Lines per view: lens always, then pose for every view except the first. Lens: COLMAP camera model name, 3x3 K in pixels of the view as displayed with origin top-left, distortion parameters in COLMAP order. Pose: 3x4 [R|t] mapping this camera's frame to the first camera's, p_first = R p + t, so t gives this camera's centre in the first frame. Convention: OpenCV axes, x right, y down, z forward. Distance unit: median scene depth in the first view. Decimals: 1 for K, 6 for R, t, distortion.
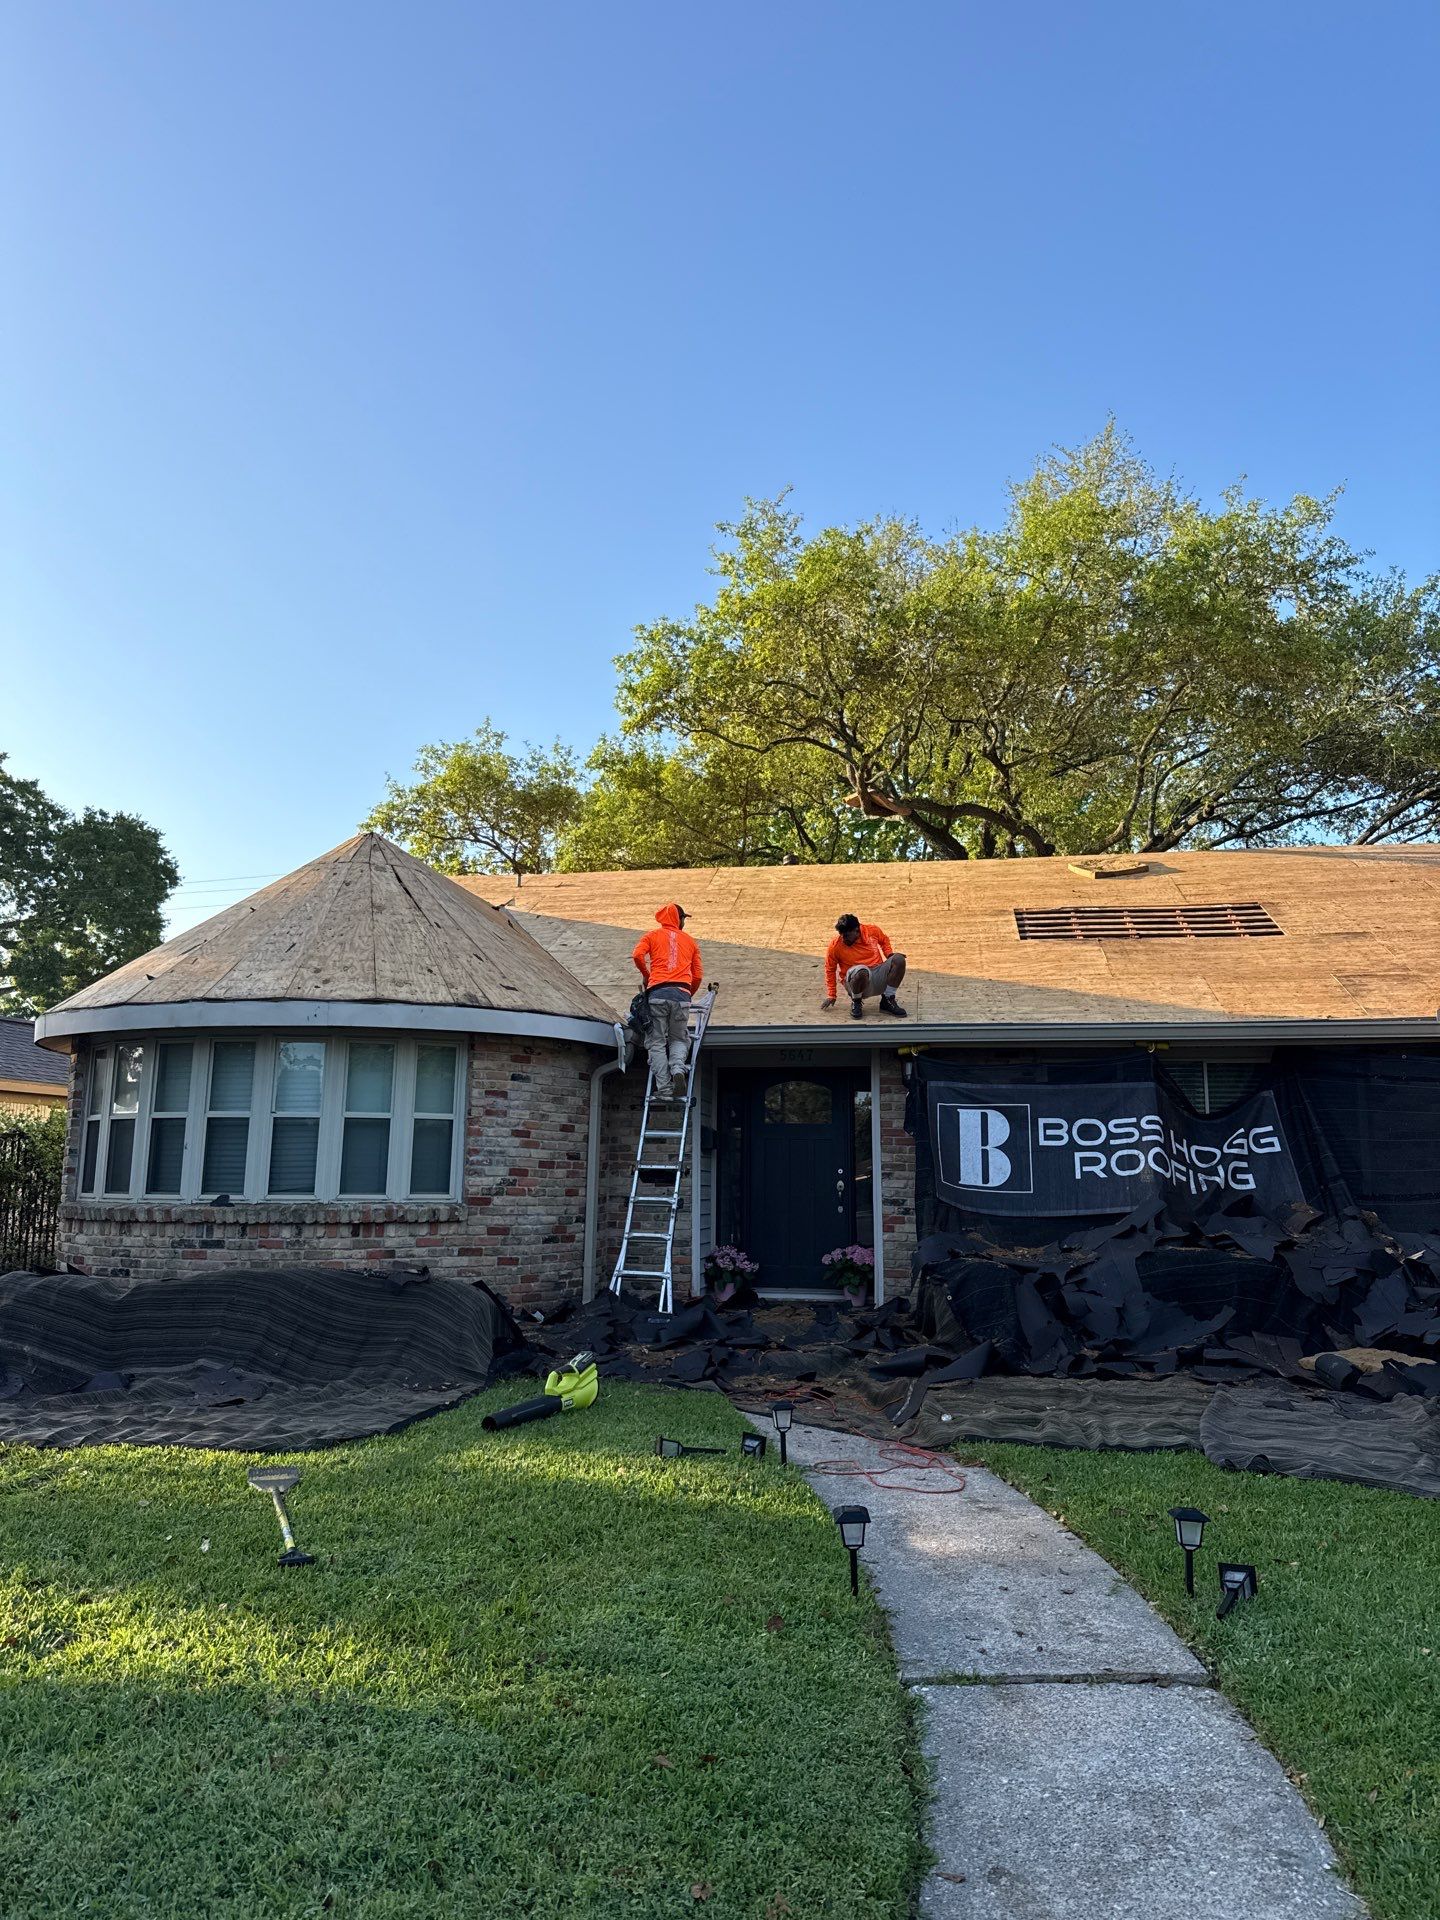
lens RADIAL K [[1303.0, 0, 720.0], [0, 1303.0, 960.0], [0, 0, 1]] dist [0.057092, -0.001663]
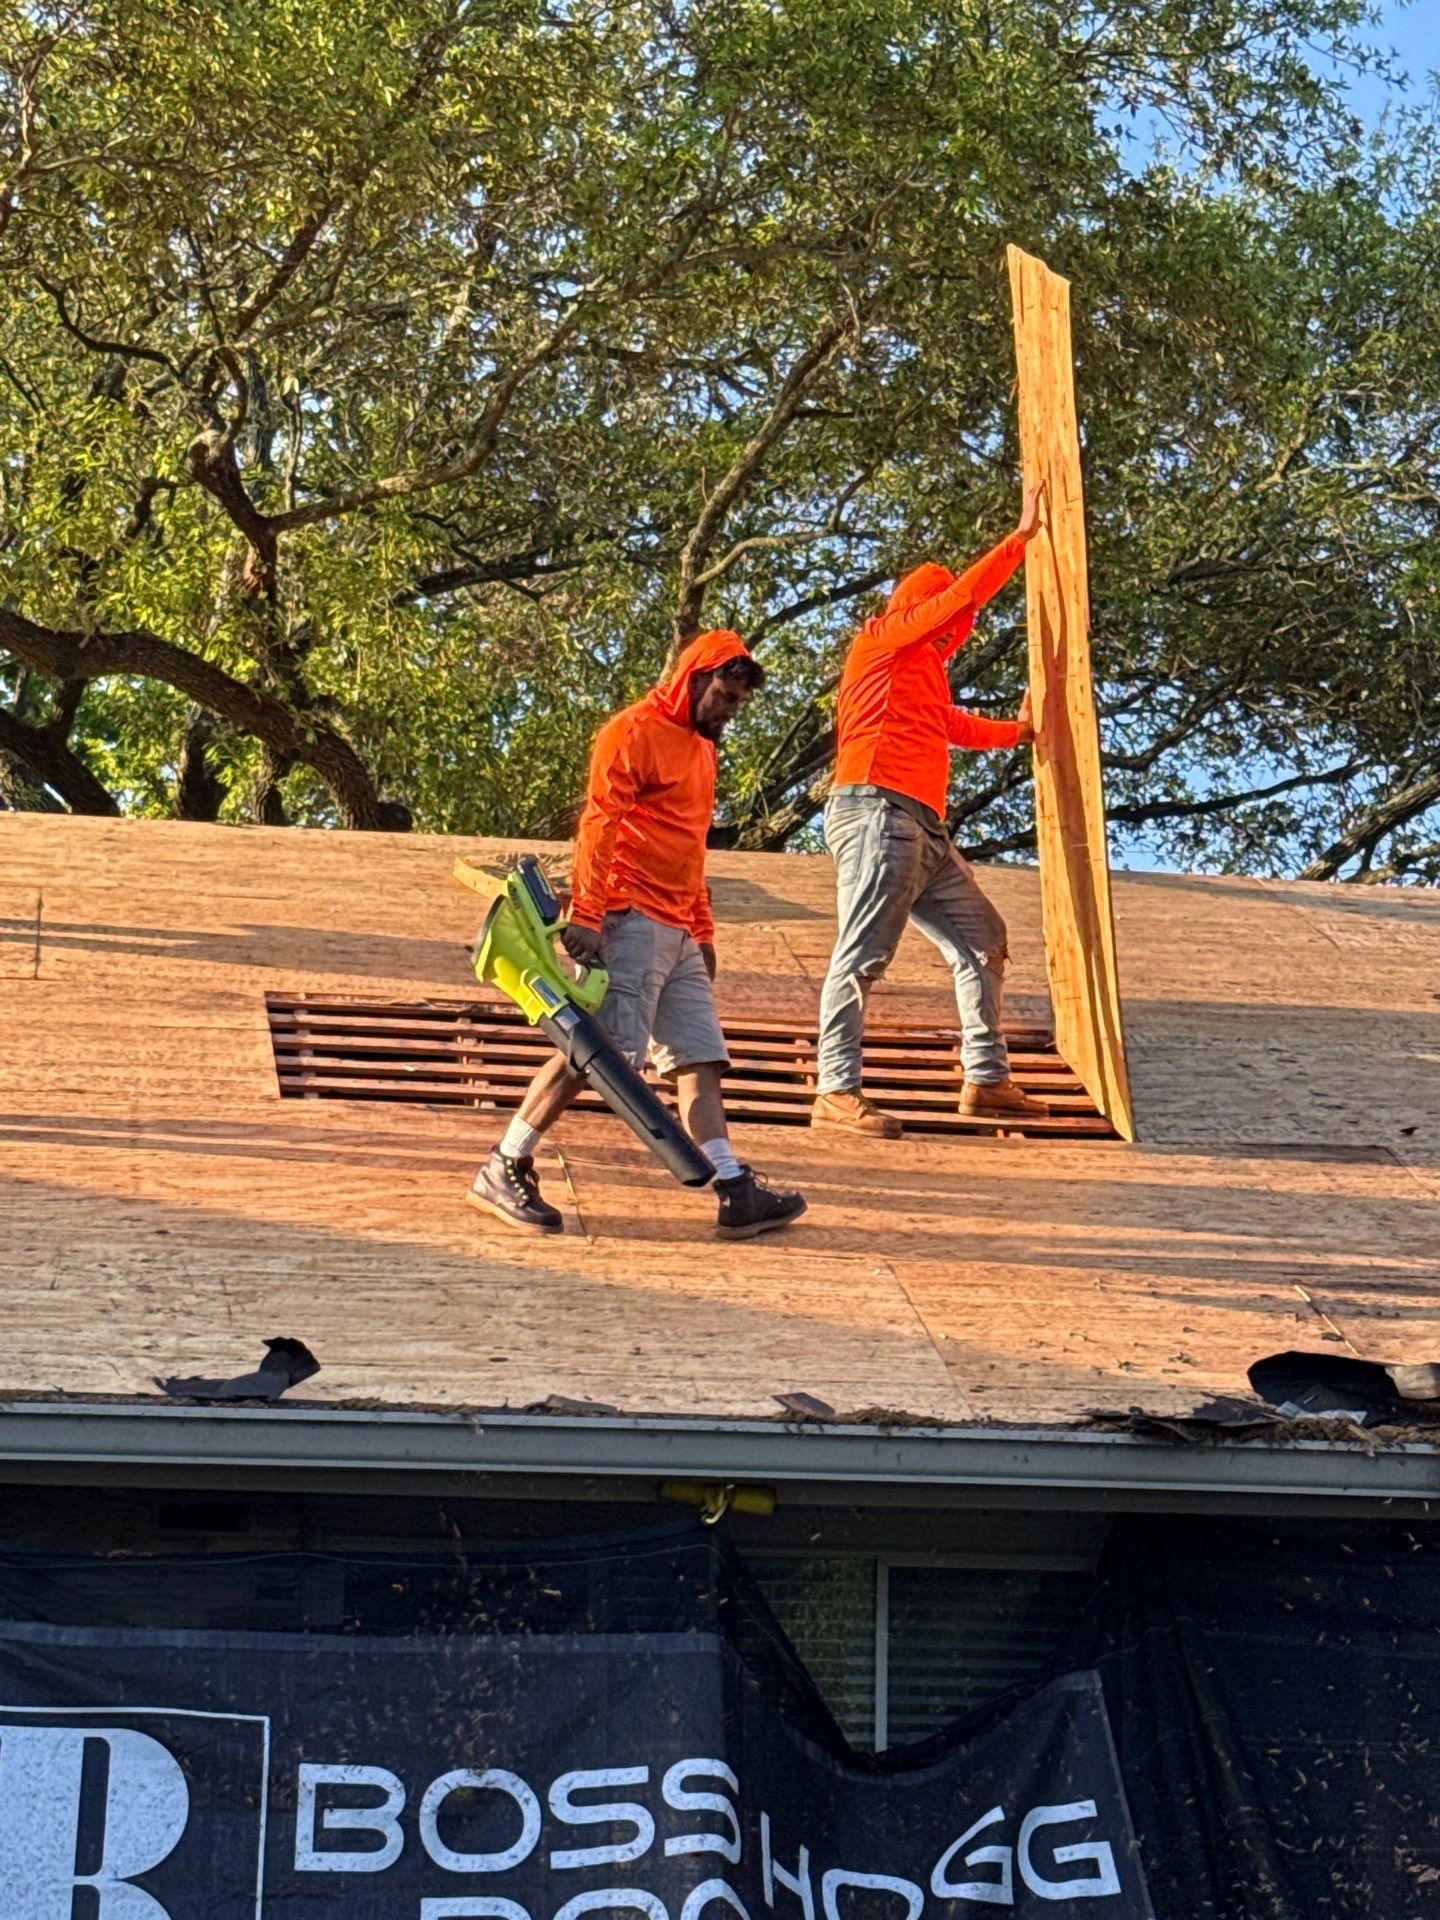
lens RADIAL K [[4009.6, 0, 720.0], [0, 4009.6, 960.0], [0, 0, 1]] dist [0.130907, -0.070662]
pose [[0.941975, 0.080148, 0.325973, 0.044184], [-0.060622, 0.995728, -0.069643, 0.010736], [-0.330162, 0.045841, 0.942810, 0.193010]]
